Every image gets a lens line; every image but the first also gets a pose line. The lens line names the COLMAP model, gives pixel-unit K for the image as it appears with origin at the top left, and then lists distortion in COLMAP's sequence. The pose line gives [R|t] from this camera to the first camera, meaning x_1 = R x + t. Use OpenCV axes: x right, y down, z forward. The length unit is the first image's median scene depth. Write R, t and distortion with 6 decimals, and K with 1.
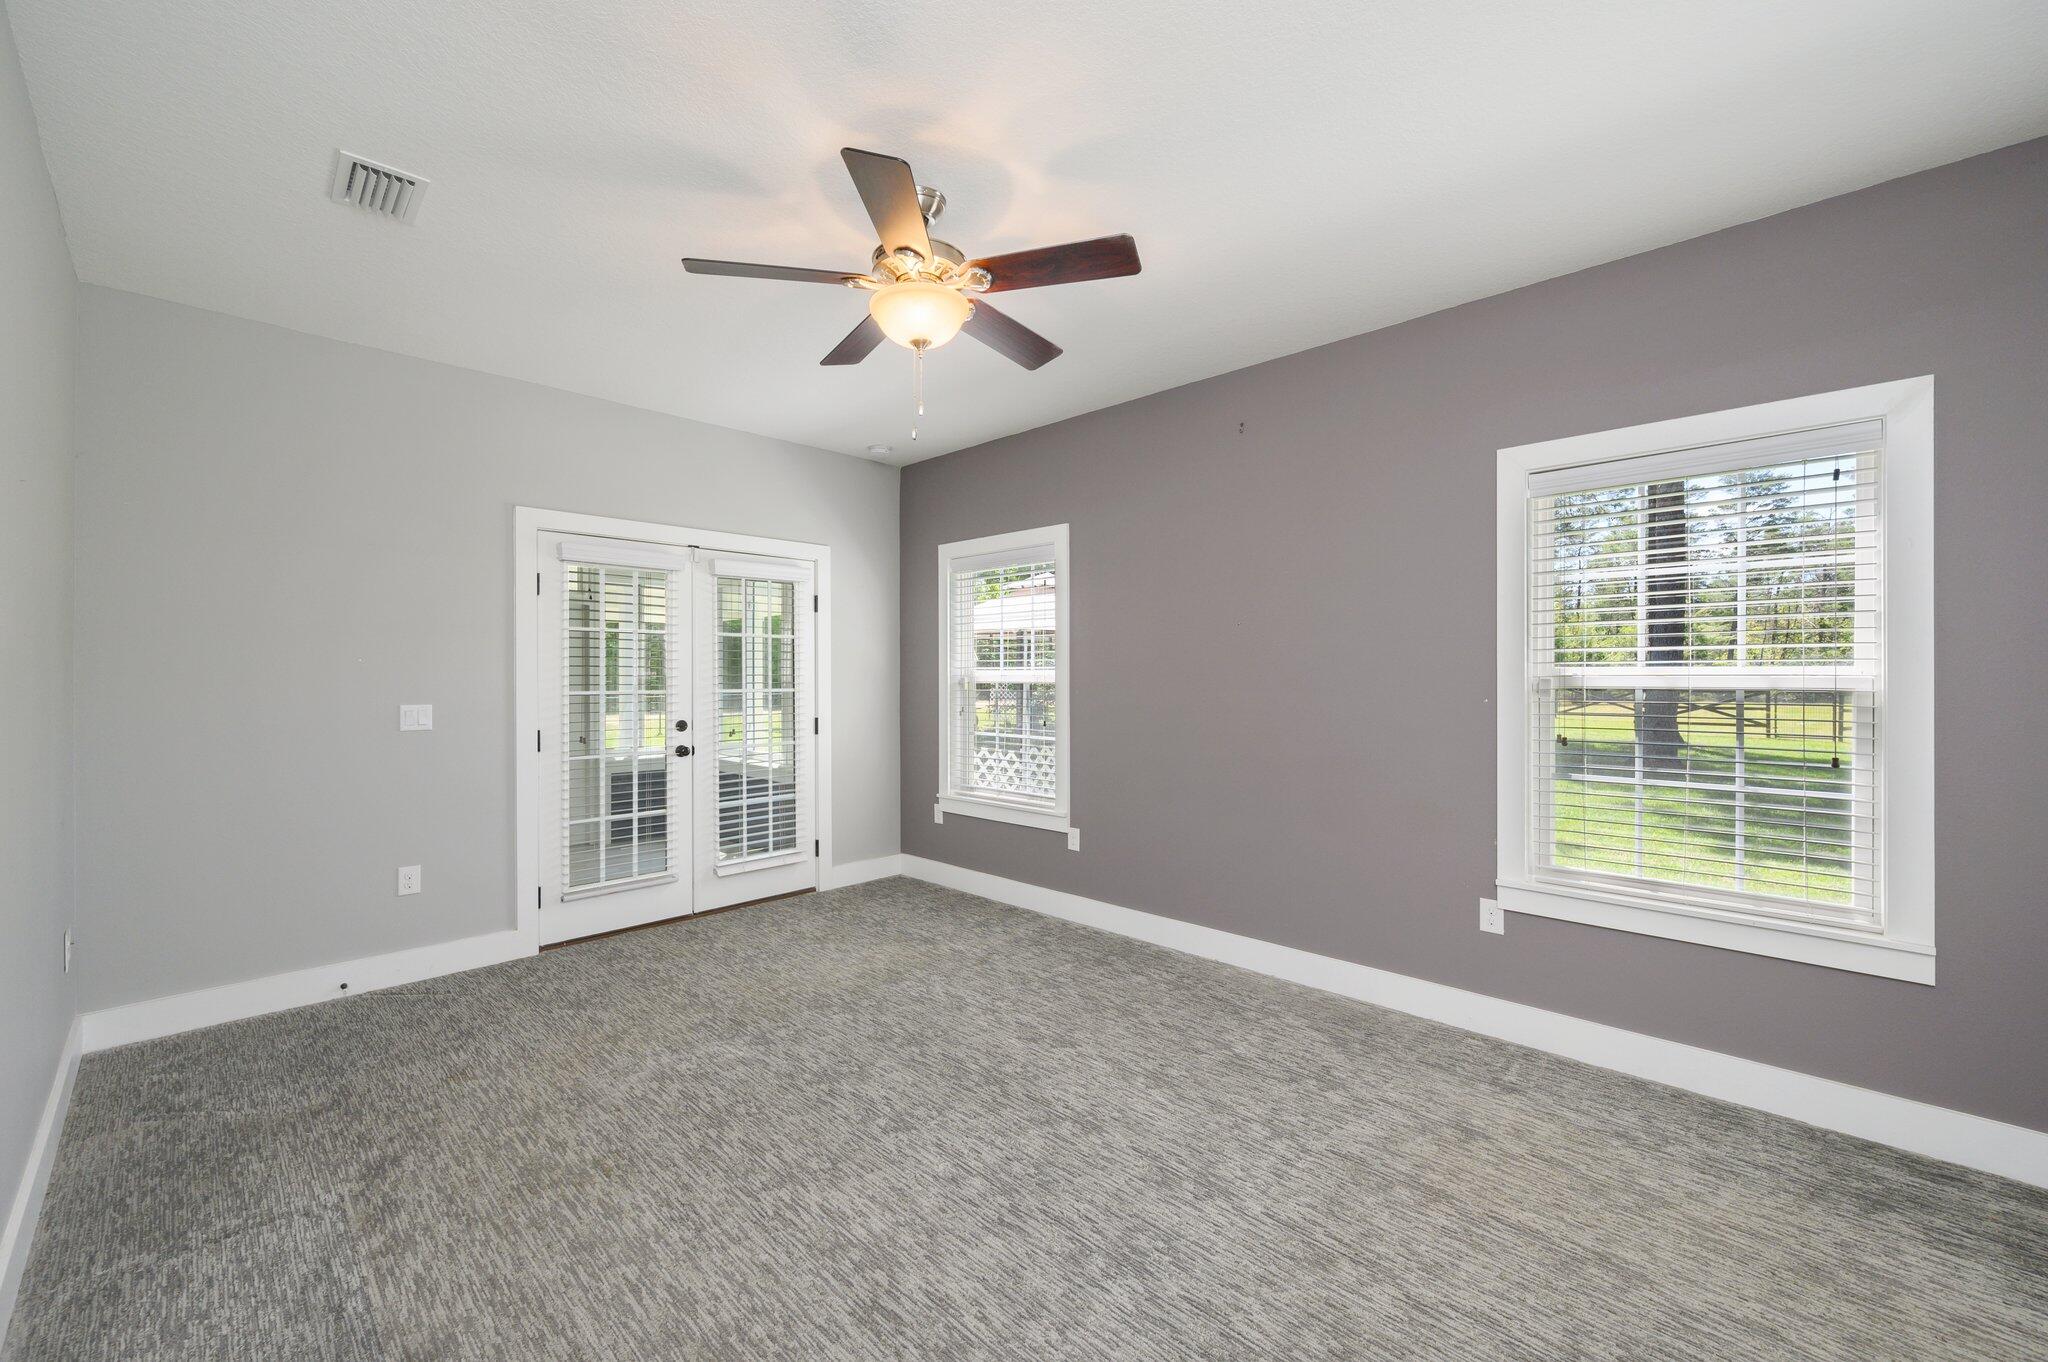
lens RADIAL K [[801.2, 0, 1027.4], [0, 801.2, 669.5], [0, 0, 1]] dist [-0.006505, 0.000623]
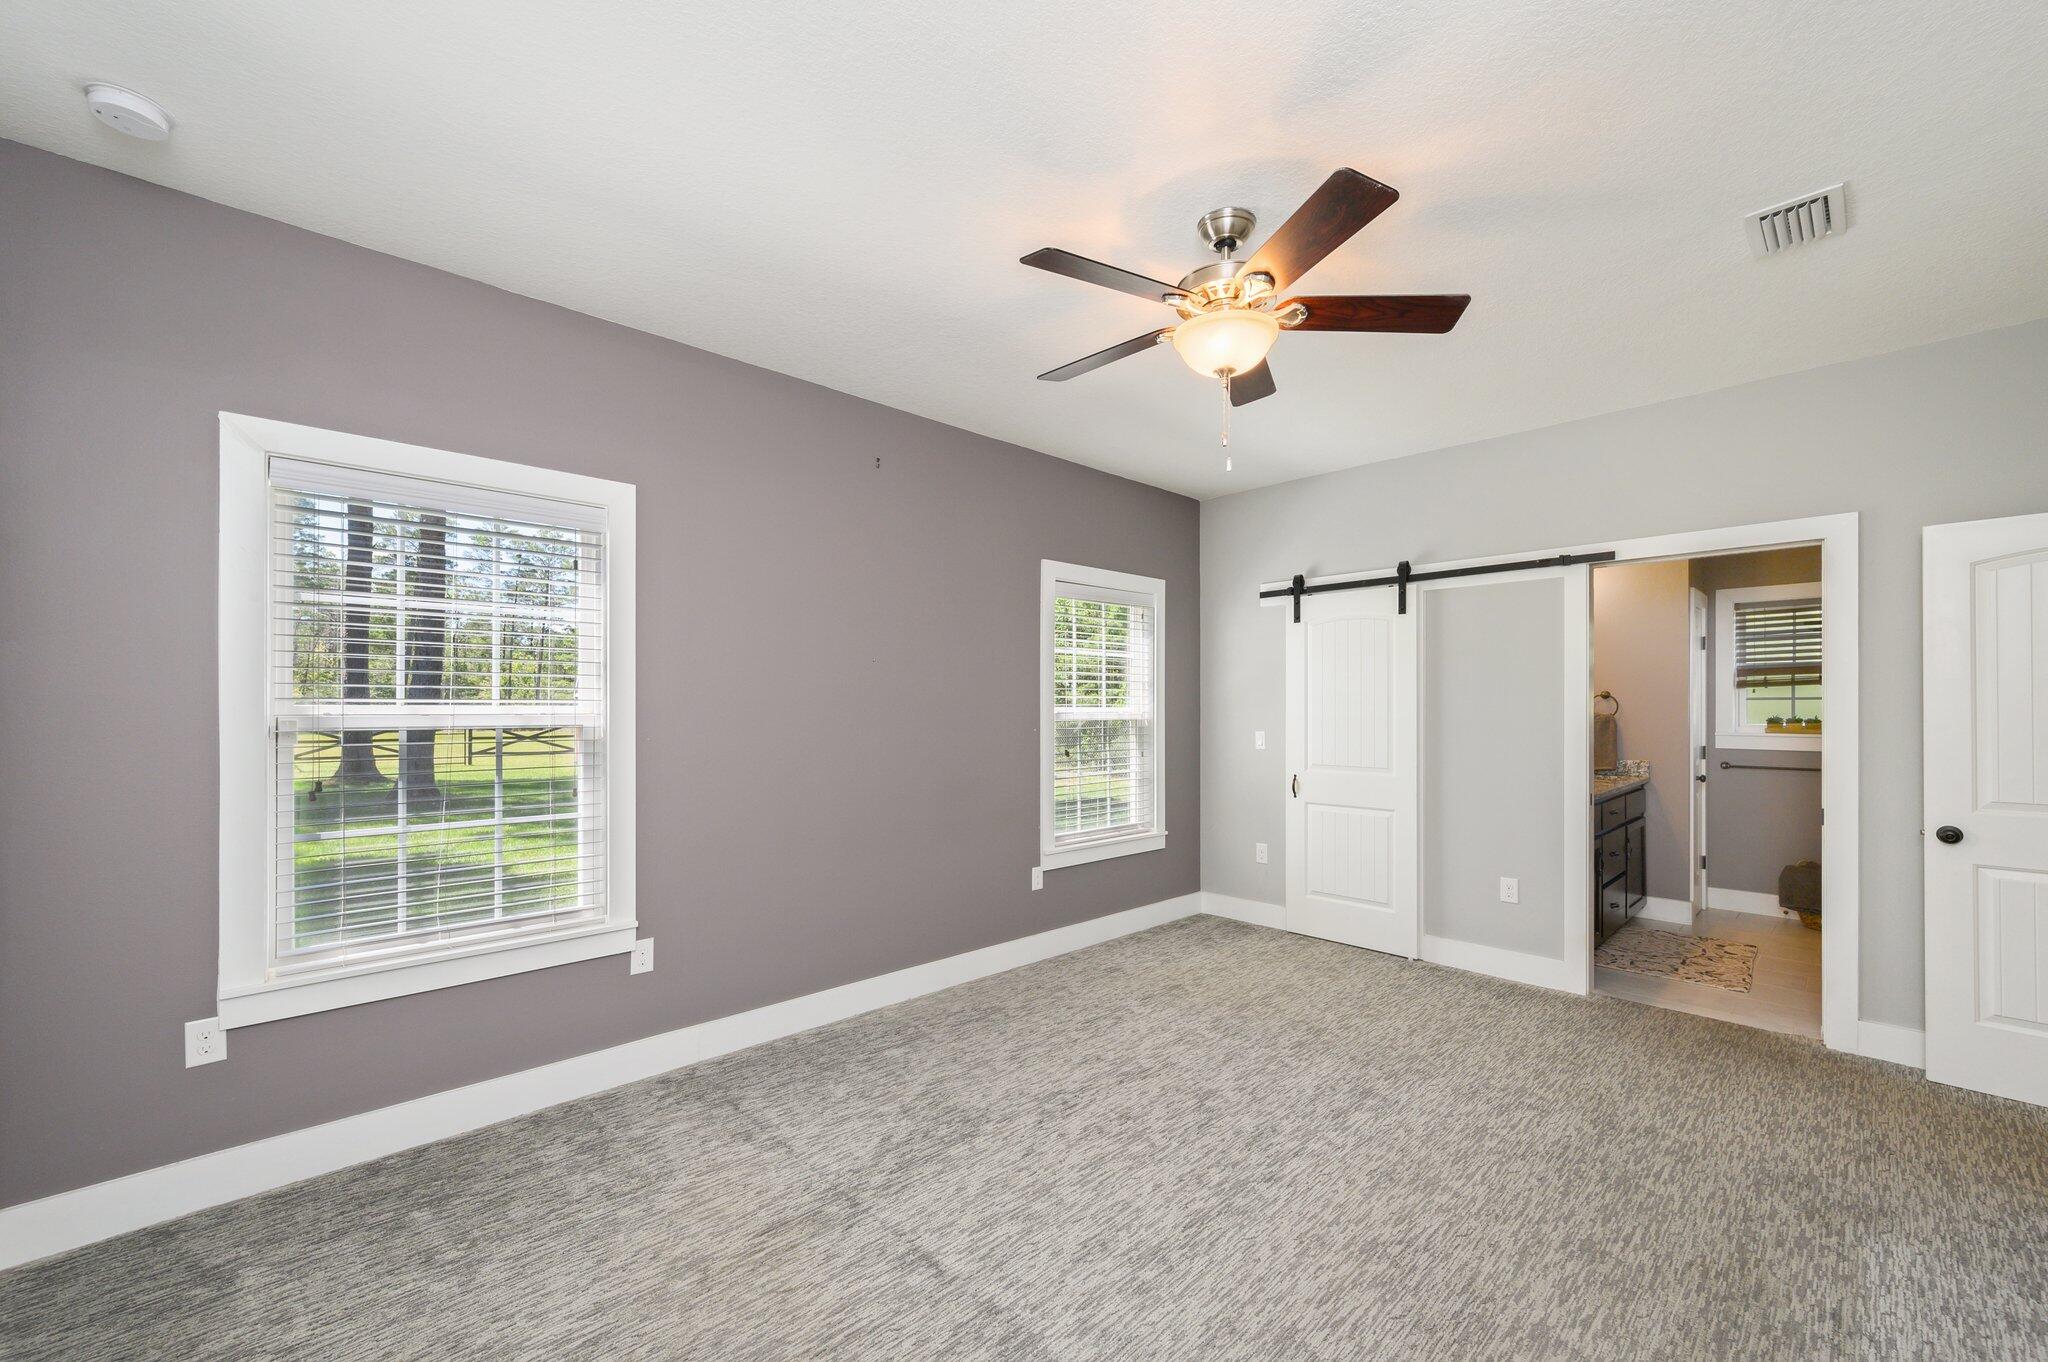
lens RADIAL K [[908.5, 0, 1024.7], [0, 908.5, 715.4], [0, 0, 1]] dist [-0.000997, -0.000155]
pose [[-0.013306, -0.000411, 0.999911, -0.352057], [-0.006407, 0.999979, 0.000325, 0.004145], [-0.999891, -0.006402, -0.013308, 0.345628]]
